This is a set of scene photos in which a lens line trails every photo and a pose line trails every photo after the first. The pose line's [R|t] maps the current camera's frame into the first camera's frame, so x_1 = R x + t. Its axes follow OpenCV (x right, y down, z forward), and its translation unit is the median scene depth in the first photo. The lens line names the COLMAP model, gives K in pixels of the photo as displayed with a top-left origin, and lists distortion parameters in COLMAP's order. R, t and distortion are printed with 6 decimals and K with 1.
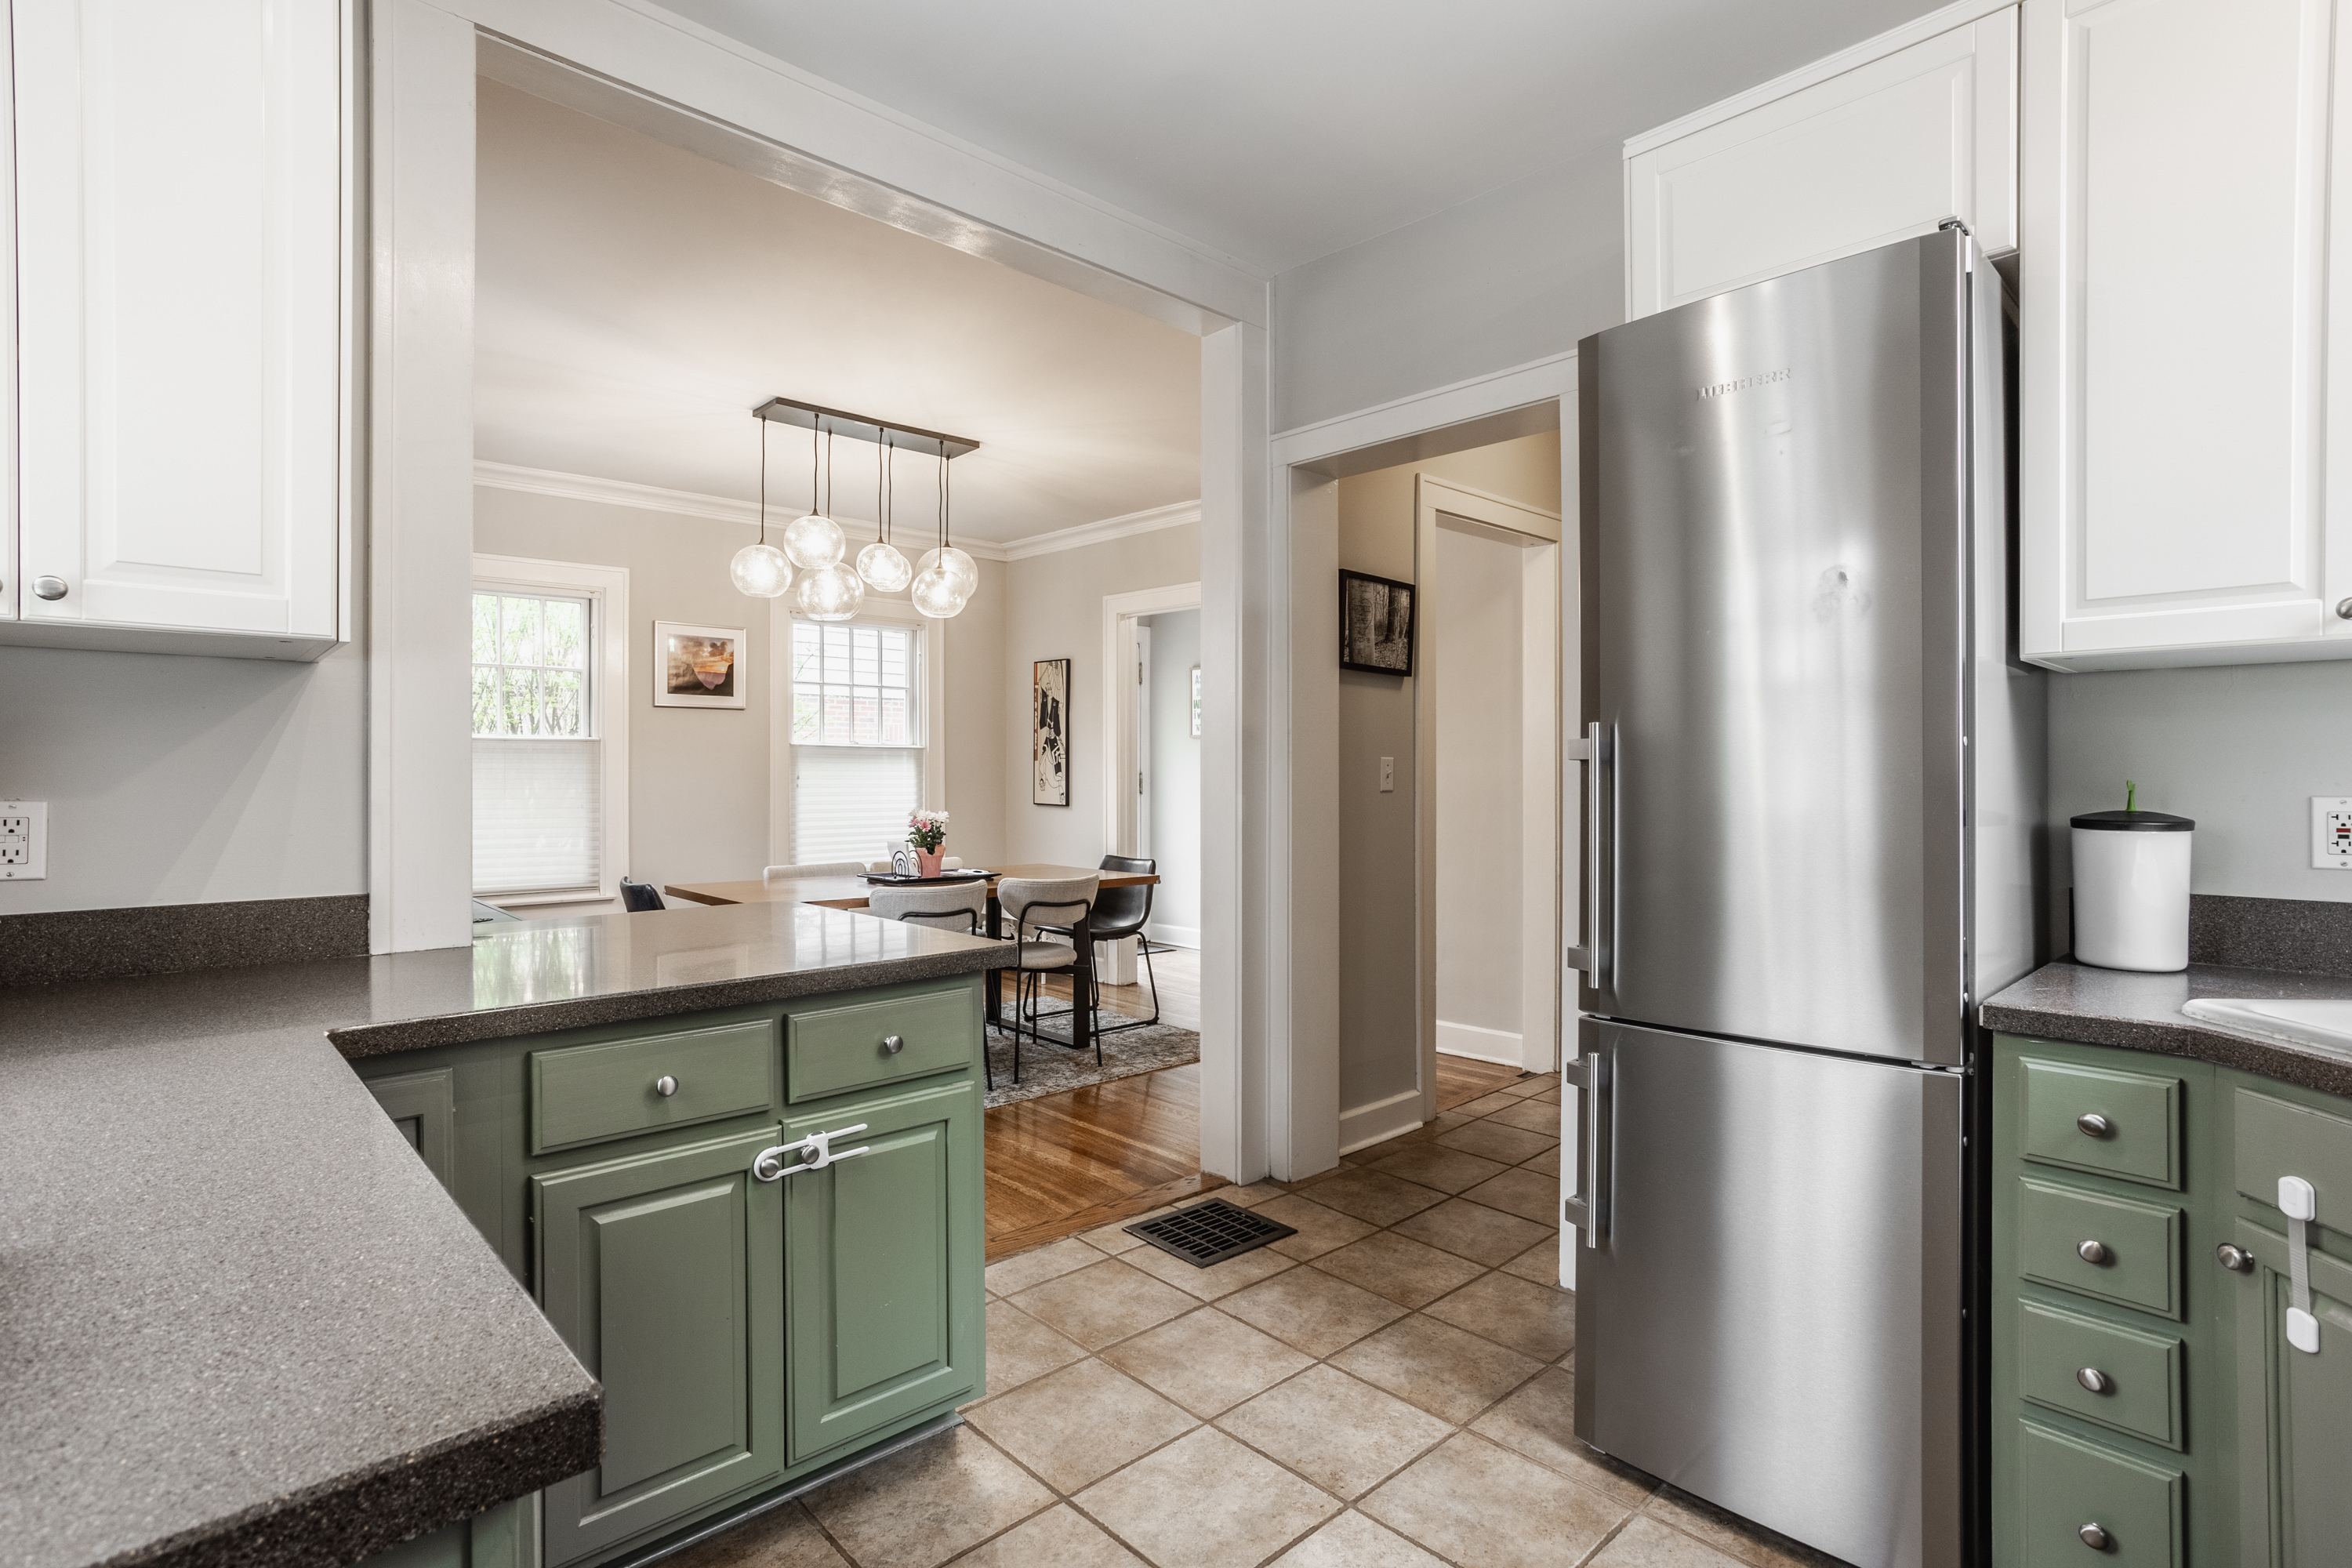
lens RADIAL K [[1139.6, 0, 1180.2], [0, 1139.6, 773.7], [0, 0, 1]] dist [-0.011048, 0.000805]
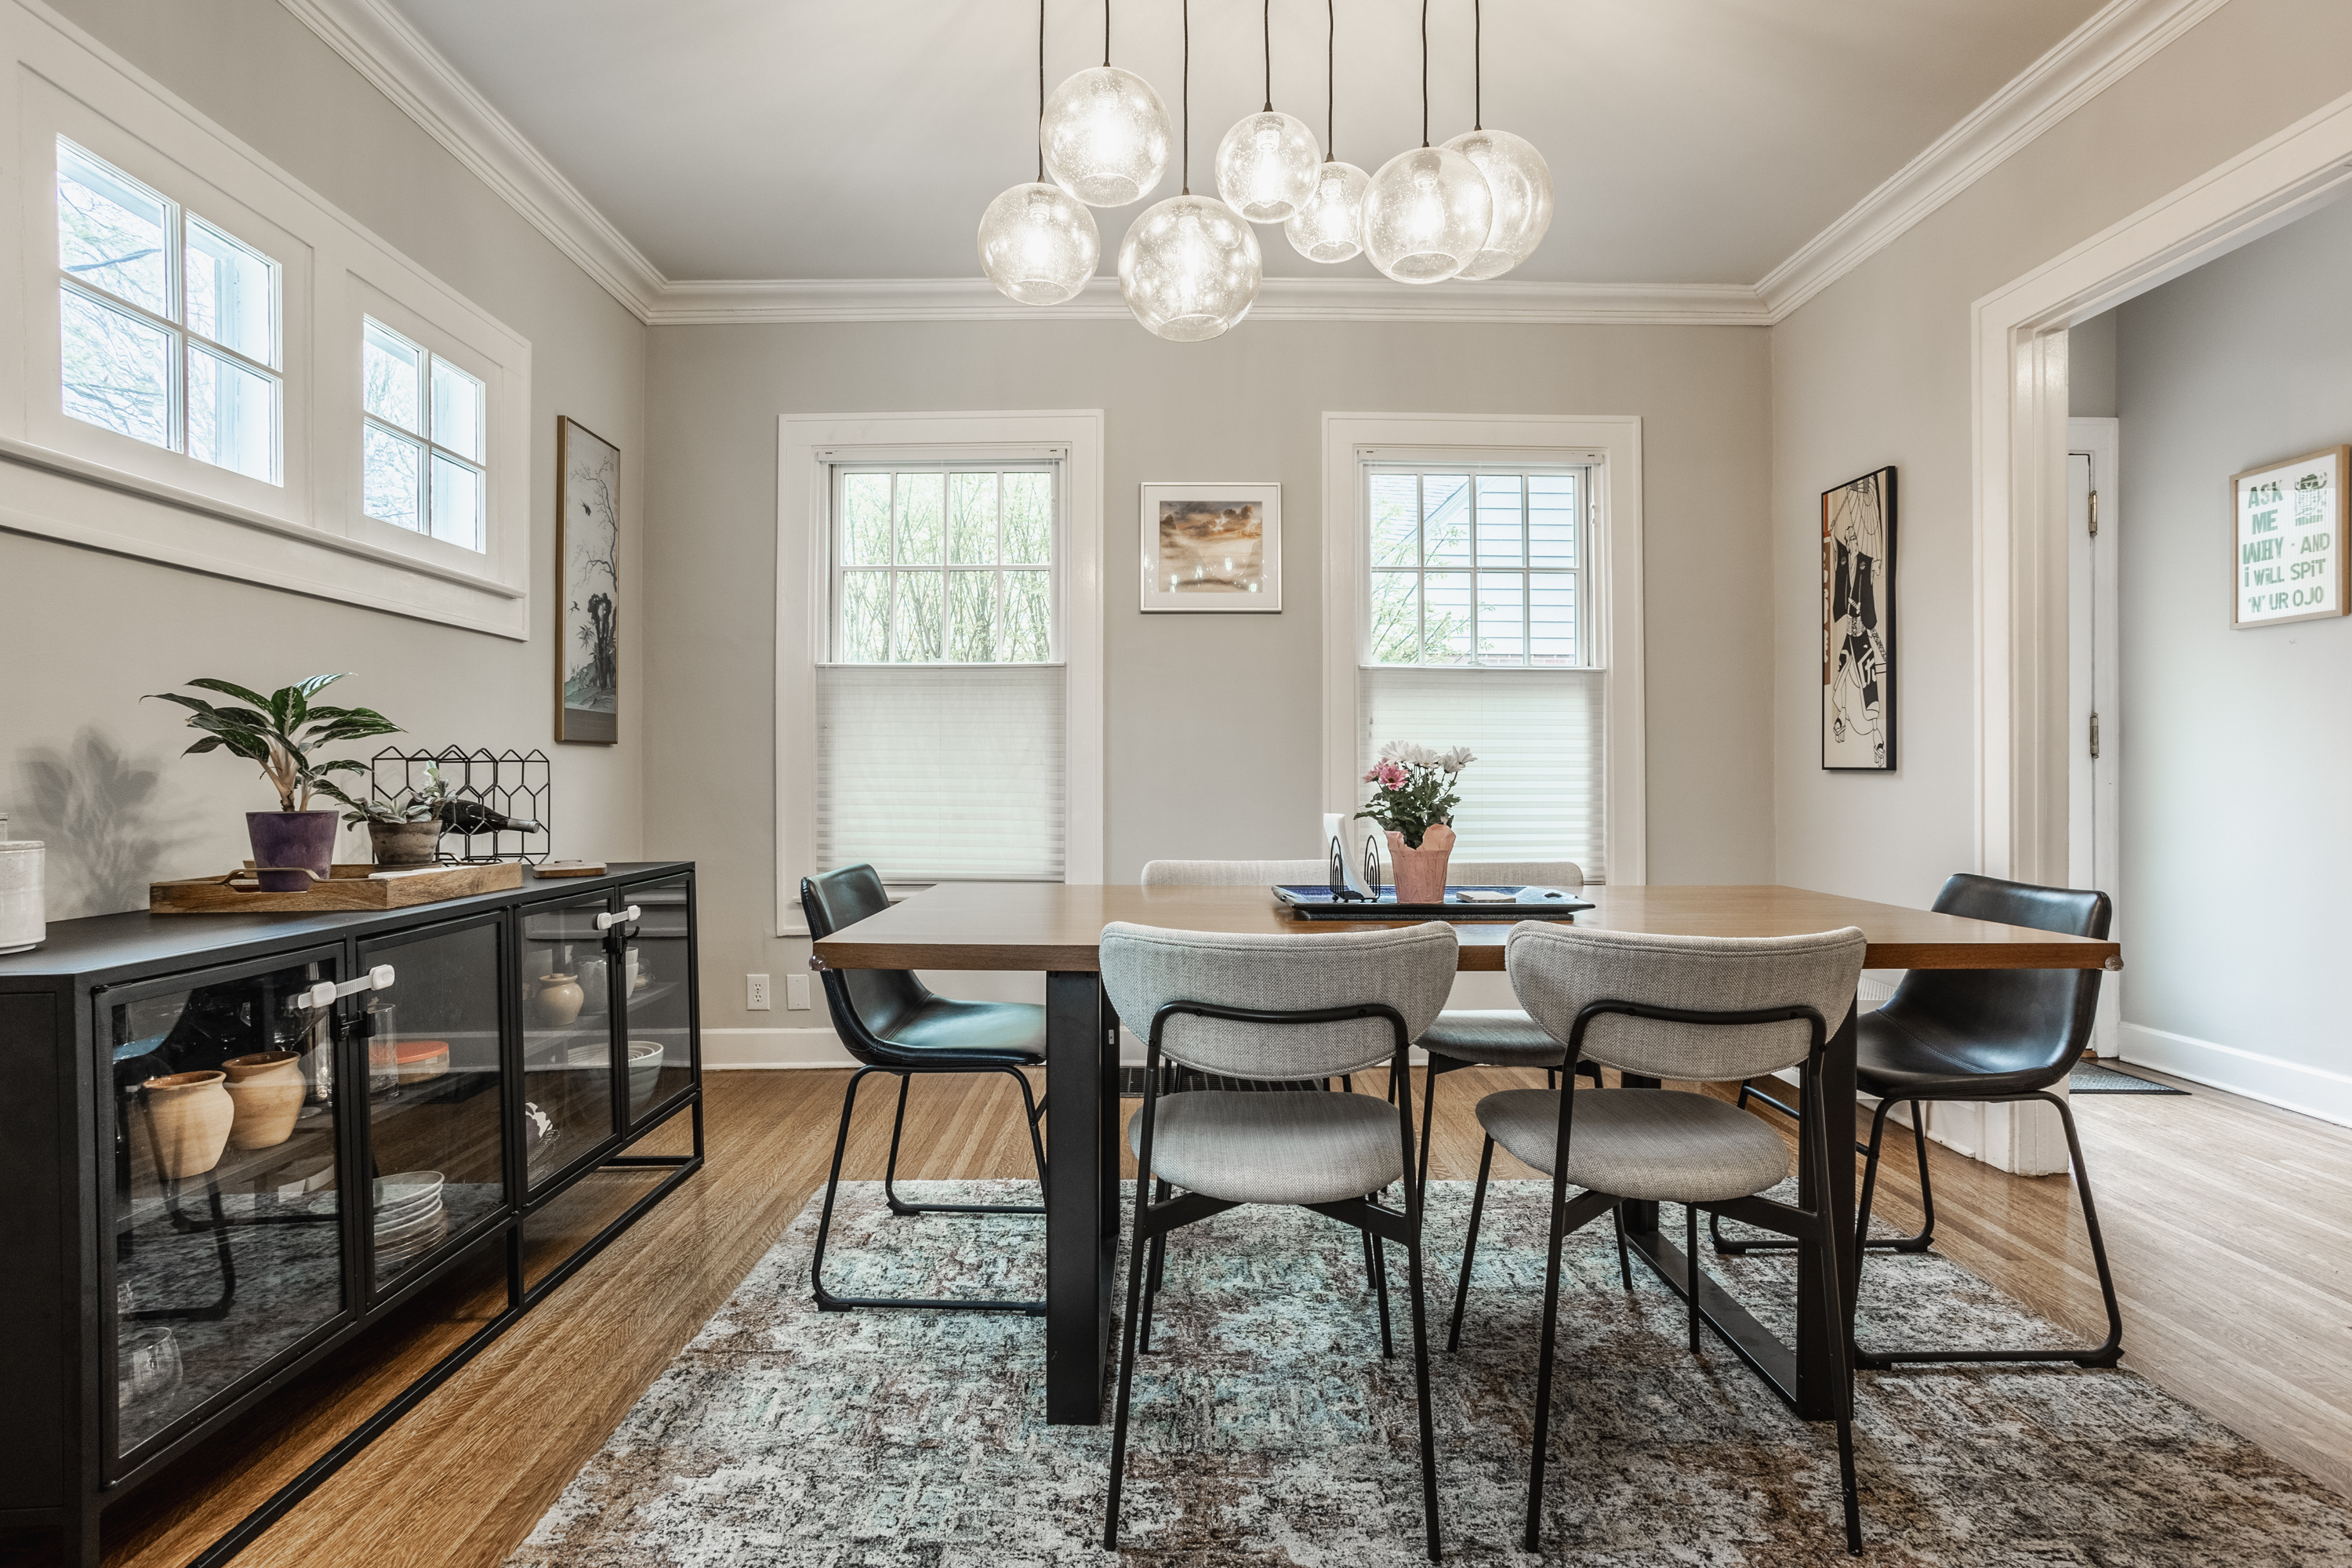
lens RADIAL K [[1139.6, 0, 1181.2], [0, 1139.6, 771.5], [0, 0, 1]] dist [-0.011048, 0.000805]
pose [[0.743194, -0.004881, -0.669058, -0.000657], [0.001319, 0.999982, -0.005830, 0.032611], [0.669075, 0.003450, 0.743187, 0.455762]]
